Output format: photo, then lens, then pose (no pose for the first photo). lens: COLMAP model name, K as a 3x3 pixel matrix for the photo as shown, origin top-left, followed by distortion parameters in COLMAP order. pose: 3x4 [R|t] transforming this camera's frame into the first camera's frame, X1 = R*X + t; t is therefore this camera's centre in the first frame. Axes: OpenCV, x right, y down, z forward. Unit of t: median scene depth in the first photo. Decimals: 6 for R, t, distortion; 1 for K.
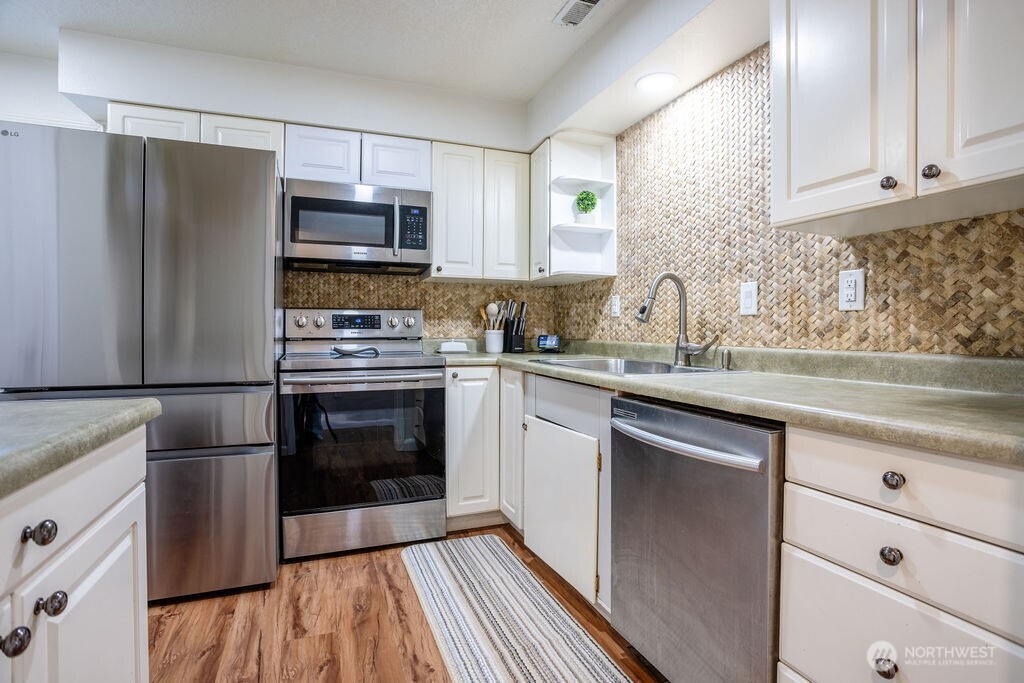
lens RADIAL K [[505.7, 0, 512.0], [0, 505.7, 335.8], [0, 0, 1]] dist [-0.076083, 0.028819]
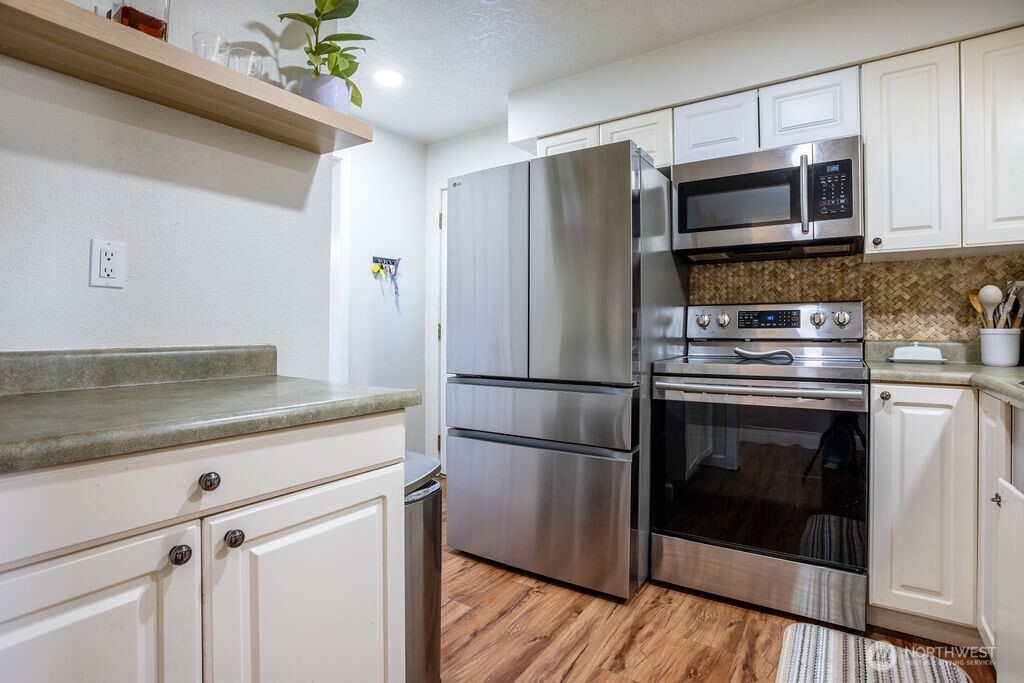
lens RADIAL K [[518.9, 0, 513.5], [0, 518.9, 322.6], [0, 0, 1]] dist [-0.075125, 0.027991]
pose [[0.567973, -0.014373, -0.822922, 0.155064], [-0.007988, 0.999704, -0.022974, -0.000266], [0.823008, 0.019623, 0.567690, 0.210678]]
